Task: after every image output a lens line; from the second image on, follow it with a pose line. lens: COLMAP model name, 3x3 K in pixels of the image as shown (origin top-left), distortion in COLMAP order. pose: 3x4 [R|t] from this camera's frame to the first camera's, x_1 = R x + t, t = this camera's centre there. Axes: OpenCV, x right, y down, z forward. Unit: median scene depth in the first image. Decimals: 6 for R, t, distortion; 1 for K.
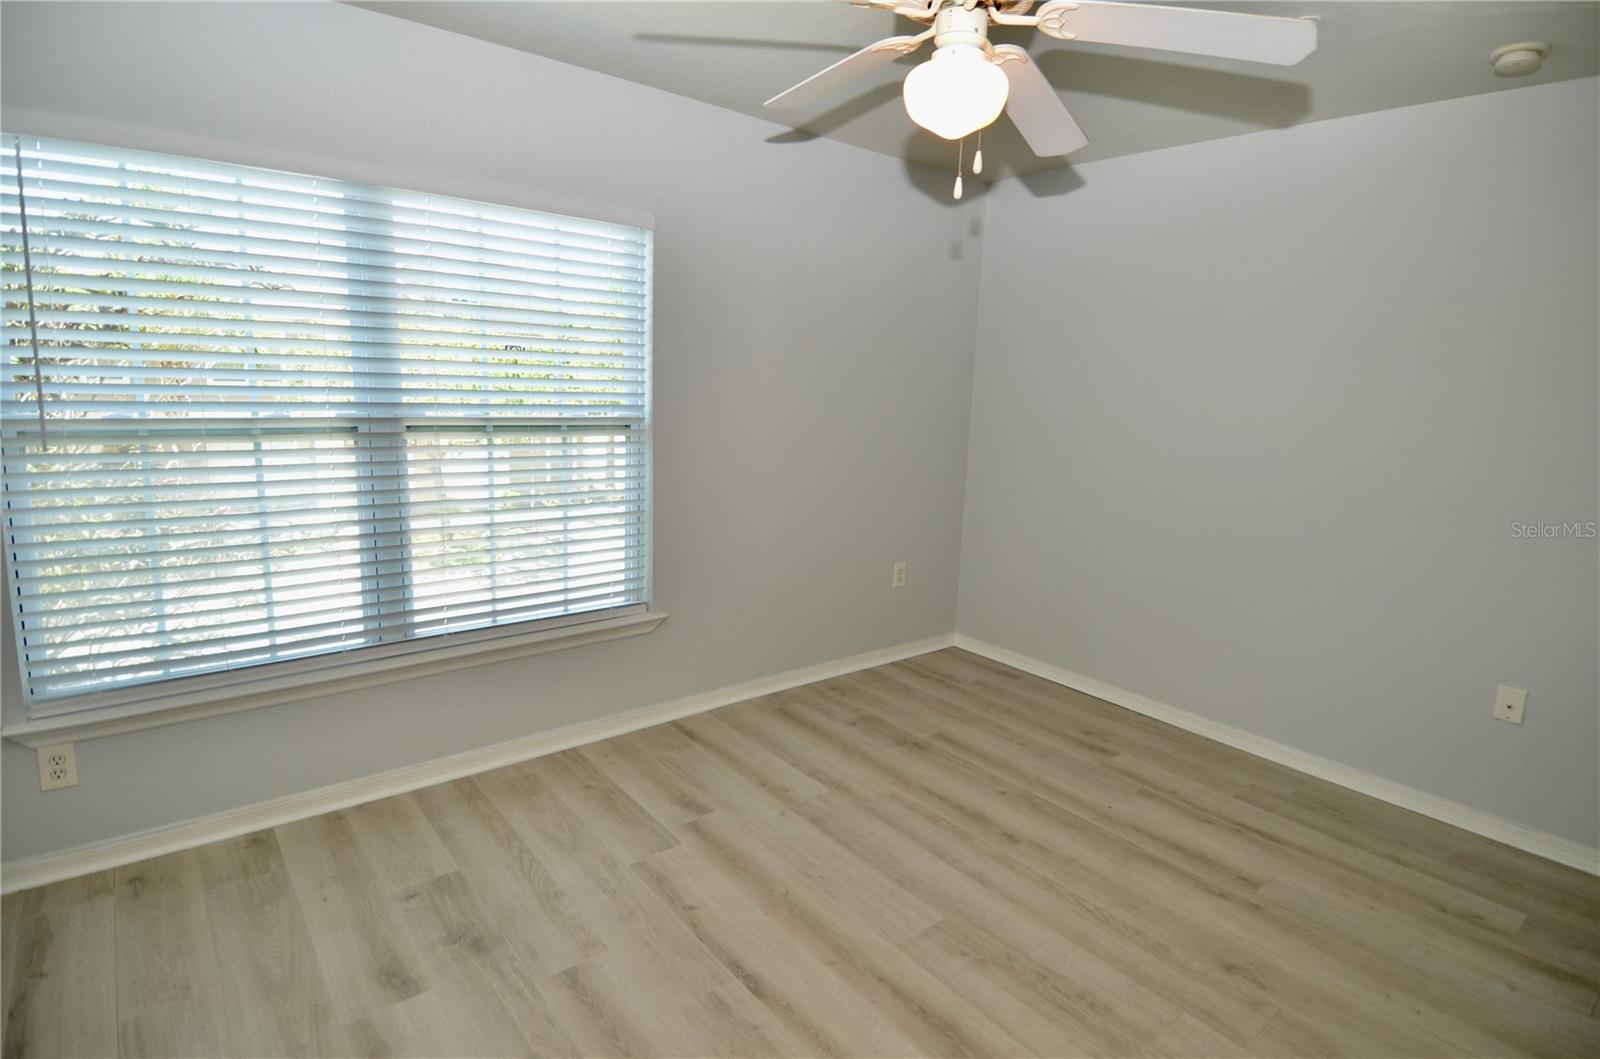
lens RADIAL K [[829.4, 0, 823.9], [0, 829.4, 516.5], [0, 0, 1]] dist [0.053589, -0.061101]
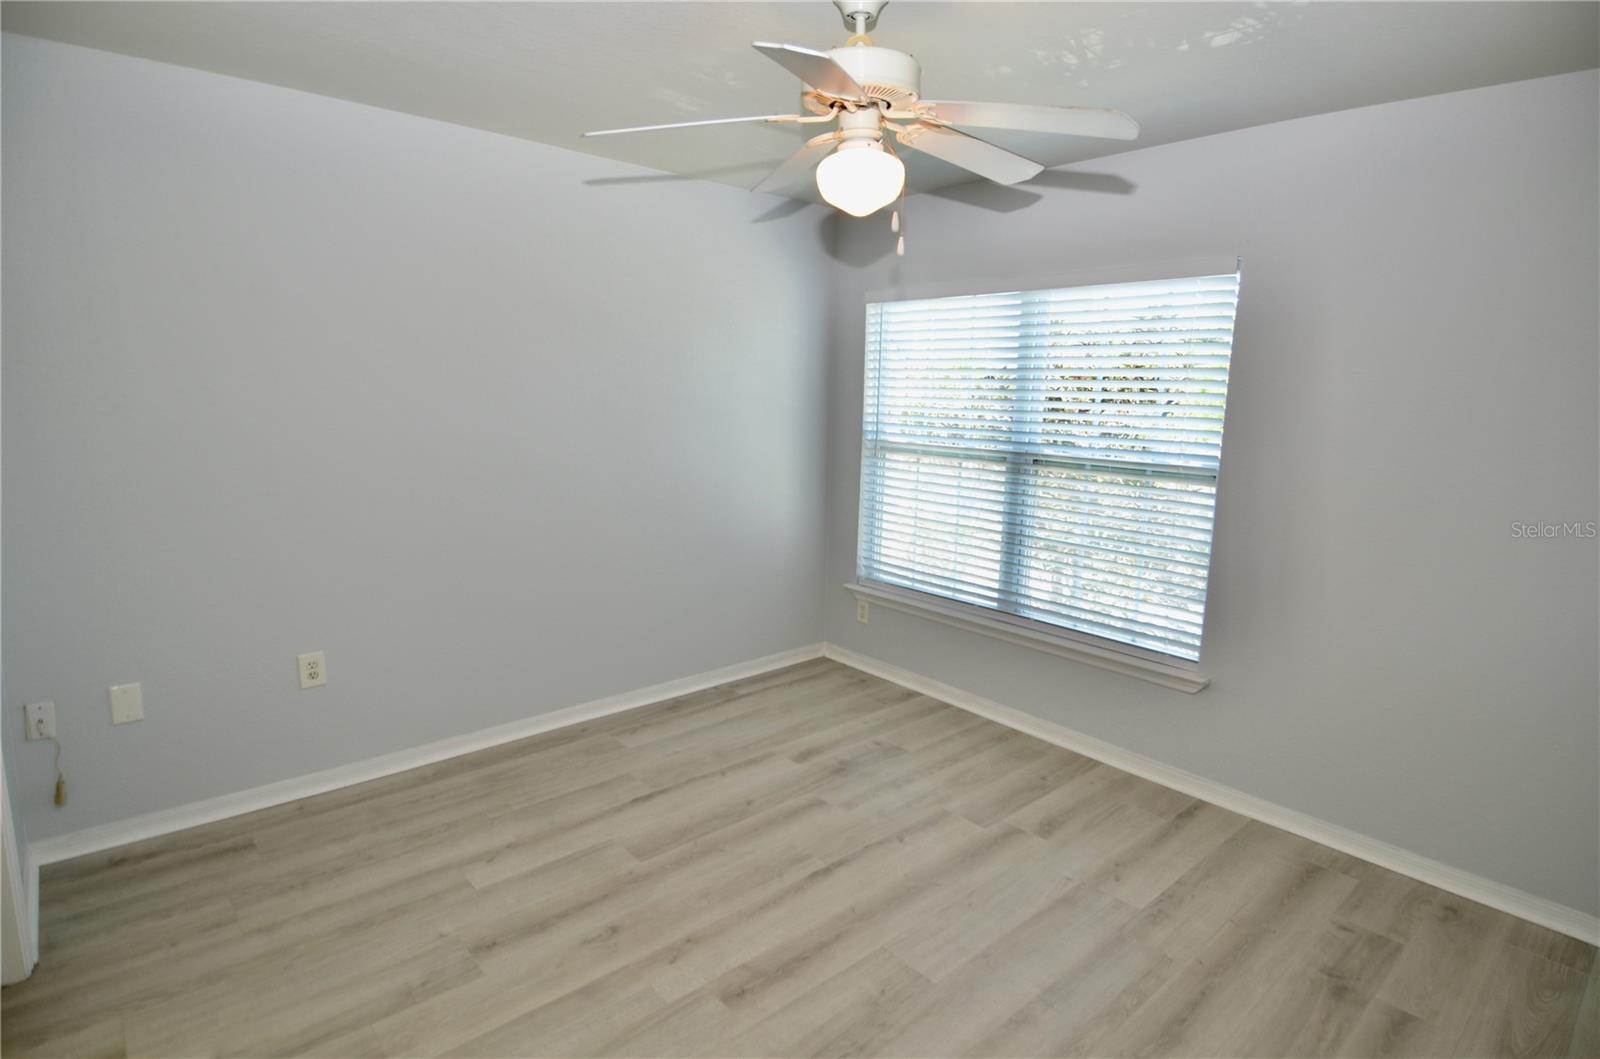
lens RADIAL K [[829.4, 0, 823.9], [0, 829.4, 516.5], [0, 0, 1]] dist [0.053589, -0.061101]
pose [[0.041579, 0.111148, -0.992934, 0.858614], [-0.194824, 0.975619, 0.101052, -0.088887], [0.979957, 0.189245, 0.062220, 0.605926]]
